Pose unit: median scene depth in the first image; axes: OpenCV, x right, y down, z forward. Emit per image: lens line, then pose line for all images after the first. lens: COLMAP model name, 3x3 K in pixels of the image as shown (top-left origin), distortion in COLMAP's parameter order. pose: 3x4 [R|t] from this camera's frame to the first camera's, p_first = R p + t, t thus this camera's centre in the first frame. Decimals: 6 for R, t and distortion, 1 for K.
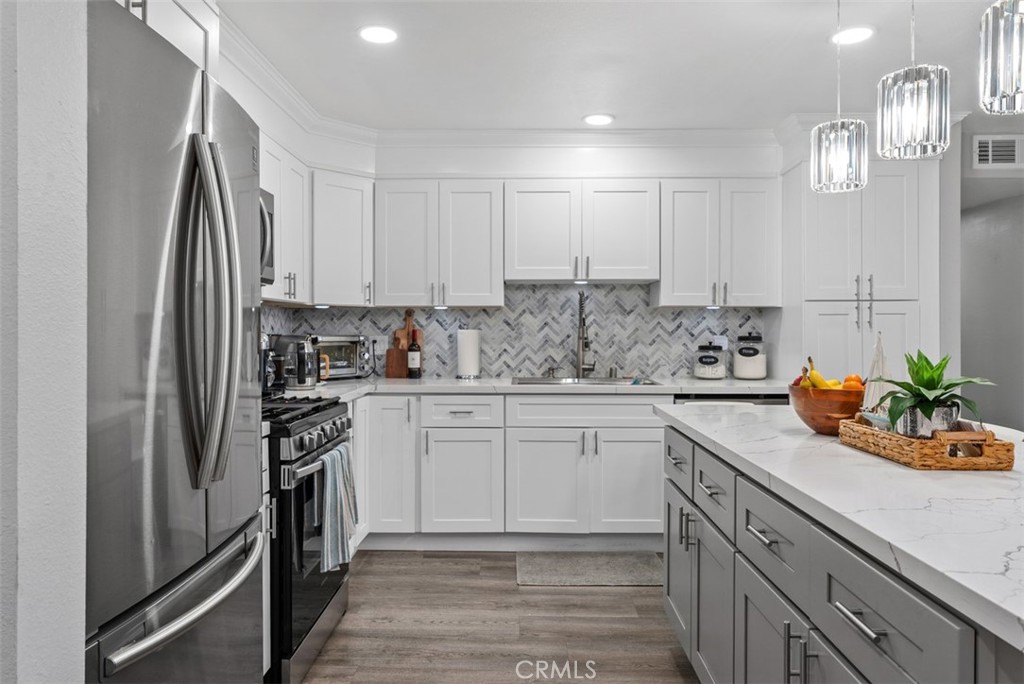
lens RADIAL K [[682.8, 0, 513.6], [0, 682.8, 338.0], [0, 0, 1]] dist [-0.012905, 0.014066]
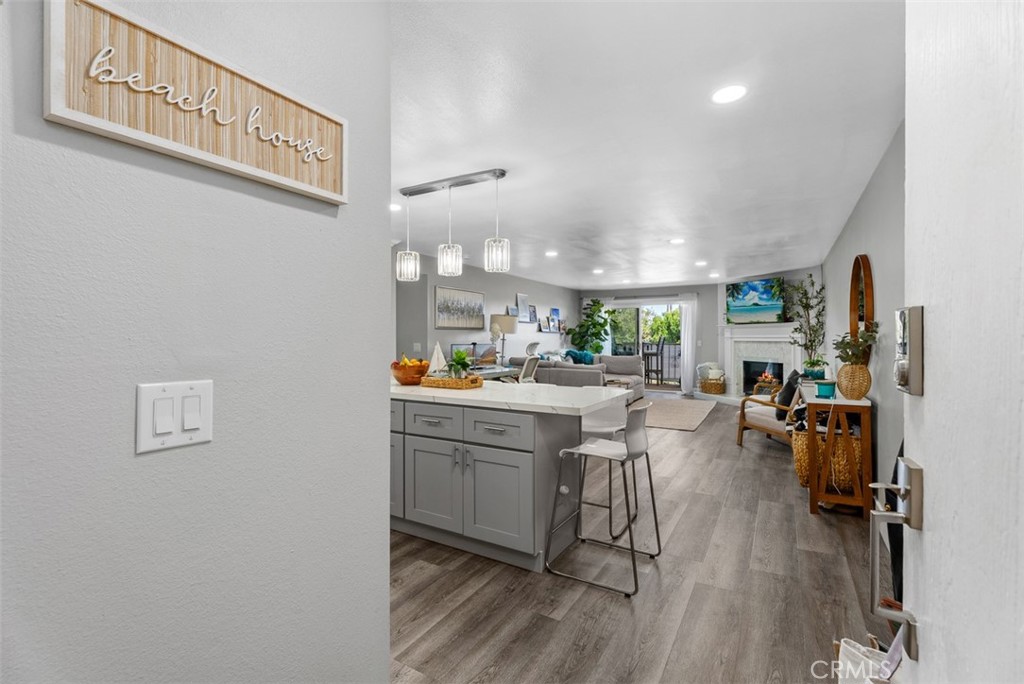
lens RADIAL K [[457.6, 0, 509.9], [0, 457.6, 337.6], [0, 0, 1]] dist [0.001871, 0.000528]
pose [[0.502129, 0.000830, 0.864792, -0.331004], [0.010511, 0.999920, -0.007063, -0.003297], [-0.864729, 0.012637, 0.502080, -0.045201]]
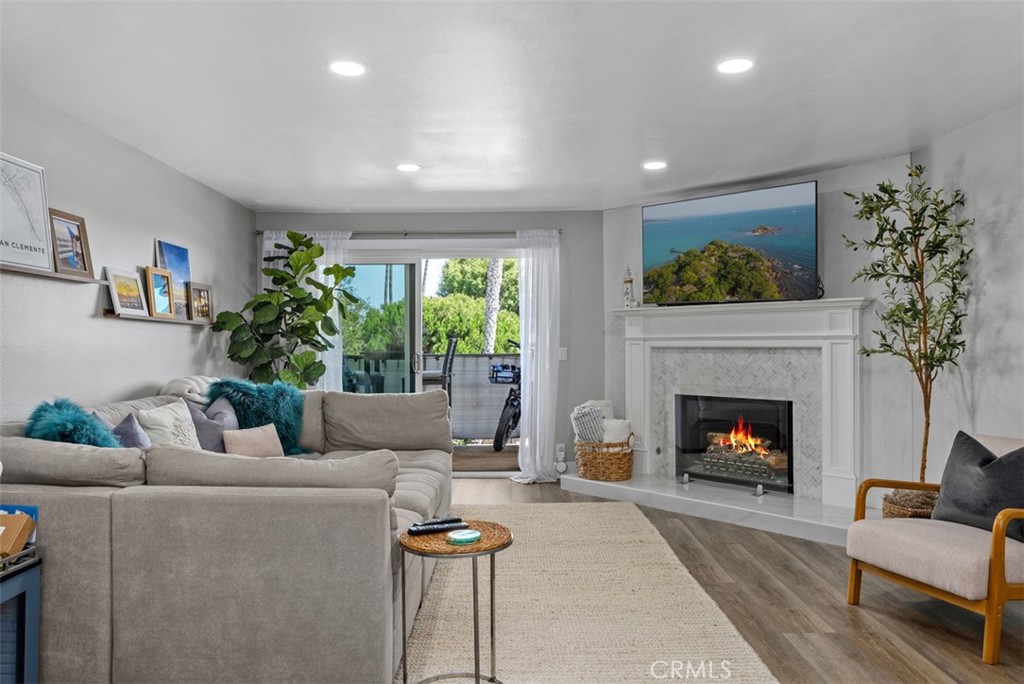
lens RADIAL K [[682.8, 0, 510.1], [0, 682.8, 346.1], [0, 0, 1]] dist [-0.012905, 0.014066]
pose [[-0.000925, -0.002694, 0.999996, 0.725264], [0.015602, 0.999875, 0.002708, -0.001229], [-0.999878, 0.015604, -0.000883, 0.395901]]
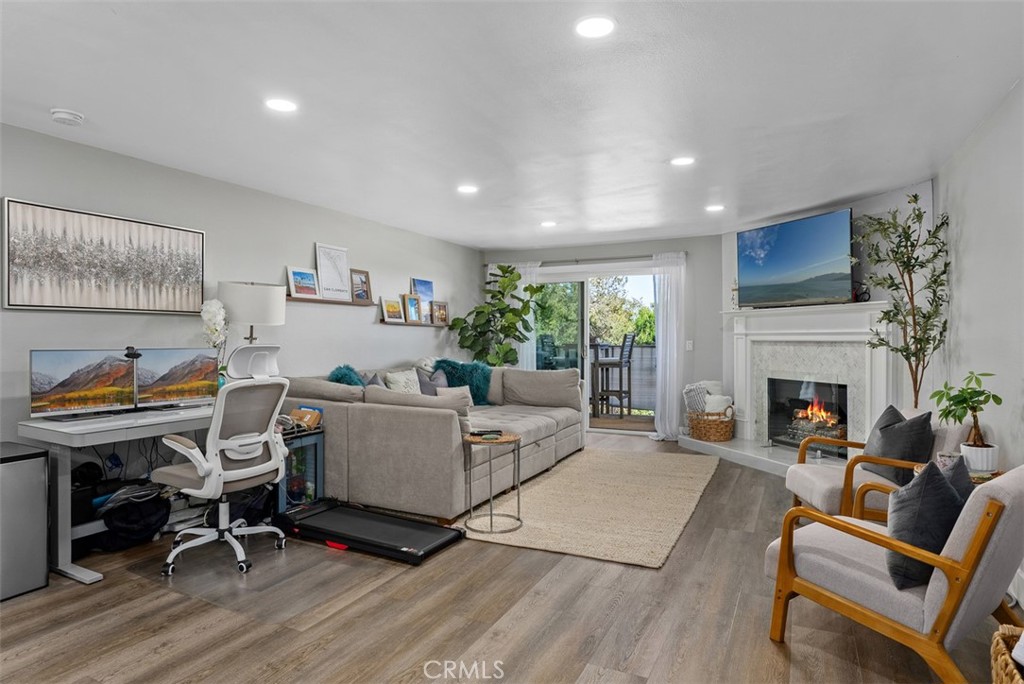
lens RADIAL K [[592.6, 0, 504.8], [0, 592.6, 347.6], [0, 0, 1]] dist [-0.023995, -0.002629]
pose [[0.439056, -0.015260, 0.898330, 0.464340], [0.013111, 0.999858, 0.010577, 0.002275], [-0.898364, 0.007134, 0.439194, 0.030083]]
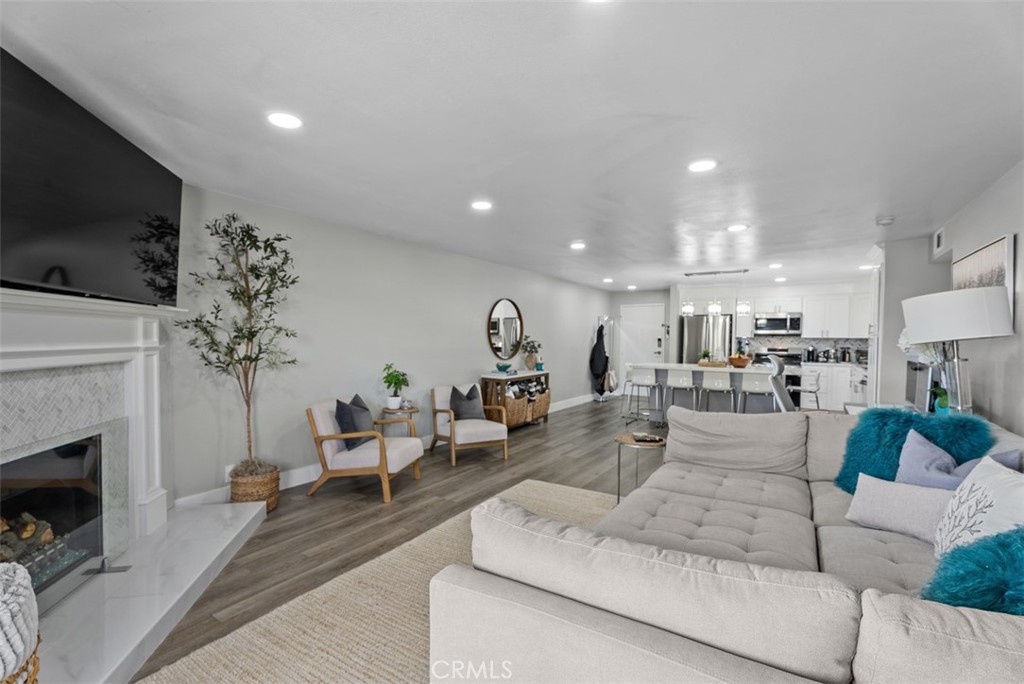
lens RADIAL K [[457.6, 0, 508.6], [0, 457.6, 340.7], [0, 0, 1]] dist [0.001871, 0.000528]
pose [[-0.530827, 0.003969, -0.847471, 2.064113], [-0.017863, 0.999714, 0.015871, -0.035028], [0.847292, 0.023564, -0.530604, 0.667767]]
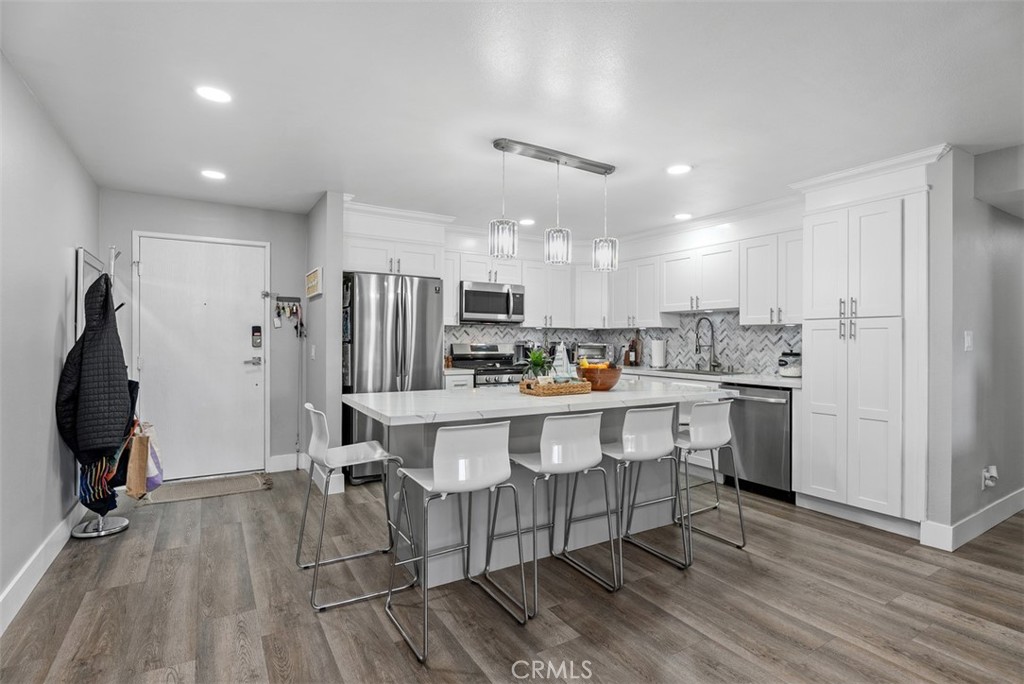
lens RADIAL K [[496.6, 0, 511.4], [0, 496.6, 341.0], [0, 0, 1]] dist [-0.021145, -0.000181]
pose [[0.532087, 0.005046, -0.846674, 0.830176], [-0.018188, 0.999820, -0.005472, 0.003150], [0.846494, 0.018311, 0.532083, -0.011130]]
